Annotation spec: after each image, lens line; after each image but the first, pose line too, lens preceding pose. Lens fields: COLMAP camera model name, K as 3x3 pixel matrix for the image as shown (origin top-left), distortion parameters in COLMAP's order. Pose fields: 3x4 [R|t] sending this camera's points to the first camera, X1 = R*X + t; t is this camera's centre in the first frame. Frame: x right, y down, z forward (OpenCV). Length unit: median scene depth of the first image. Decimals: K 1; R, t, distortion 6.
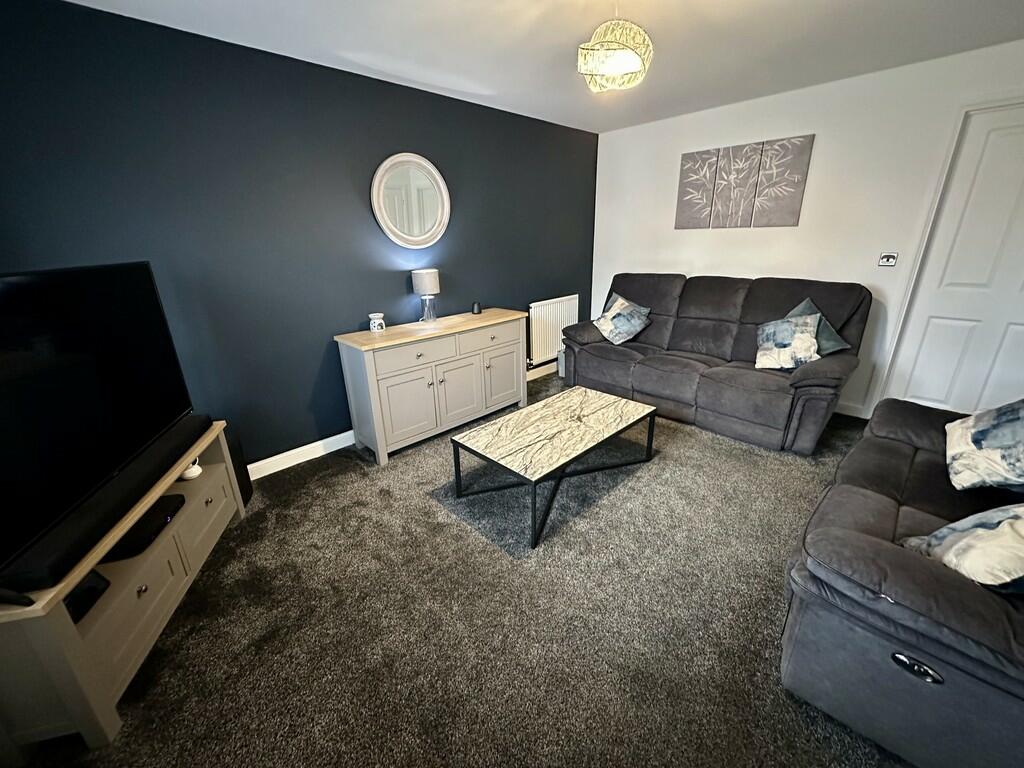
lens RADIAL K [[408.1, 0, 510.4], [0, 408.1, 381.7], [0, 0, 1]] dist [-0.001189, 0.000095]
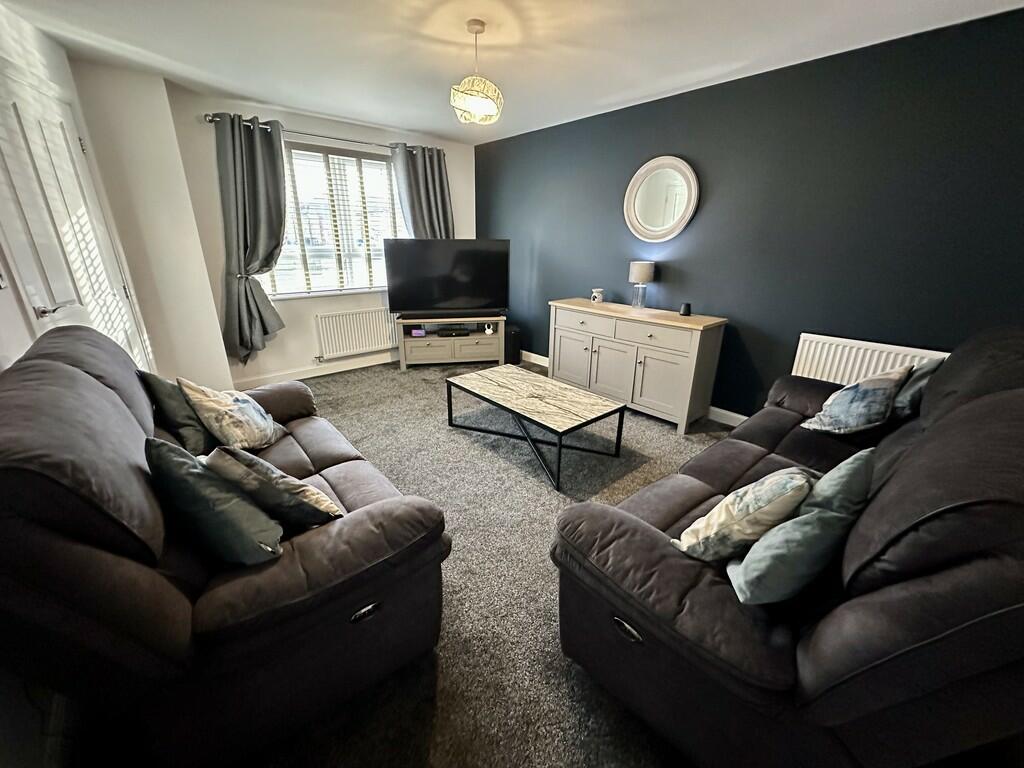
lens RADIAL K [[408.1, 0, 510.4], [0, 408.1, 381.7], [0, 0, 1]] dist [-0.001189, 0.000095]
pose [[-0.049993, 0.355842, -0.933208, 1.002895], [-0.340080, 0.872475, 0.350903, -0.262299], [0.939067, 0.334908, 0.077397, 0.705349]]
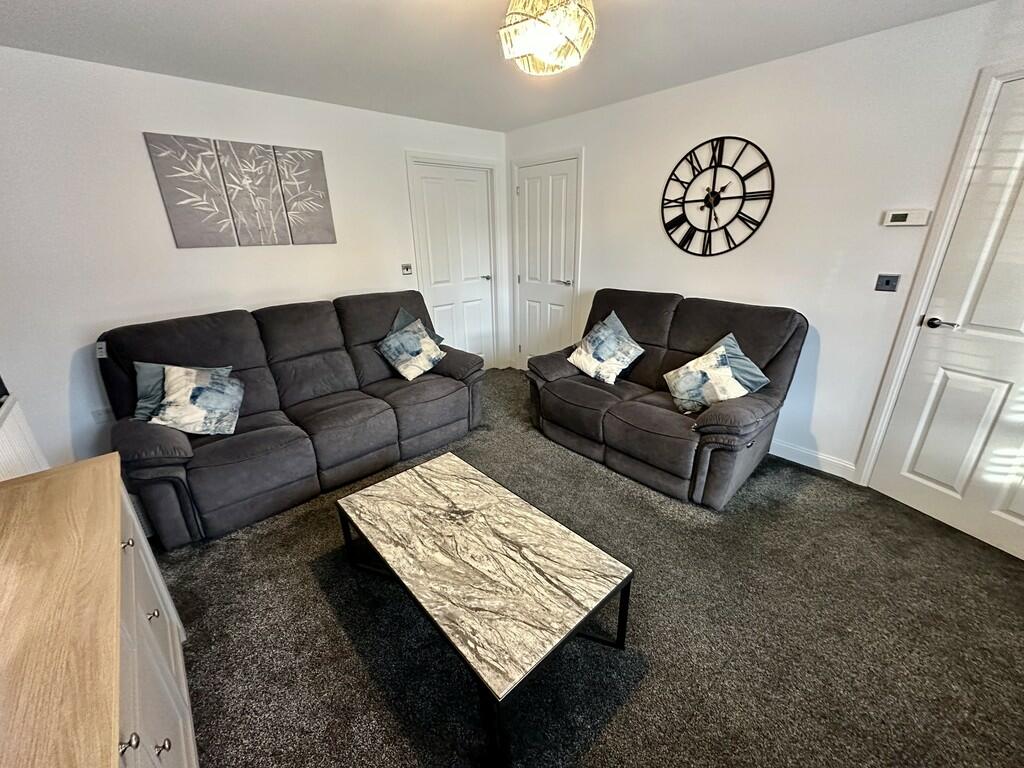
lens RADIAL K [[408.1, 0, 510.4], [0, 408.1, 381.7], [0, 0, 1]] dist [-0.001189, 0.000095]
pose [[0.039683, -0.325456, 0.944724, -0.360387], [0.353739, 0.888815, 0.291337, -0.244107], [-0.934502, 0.322625, 0.150397, 0.621450]]
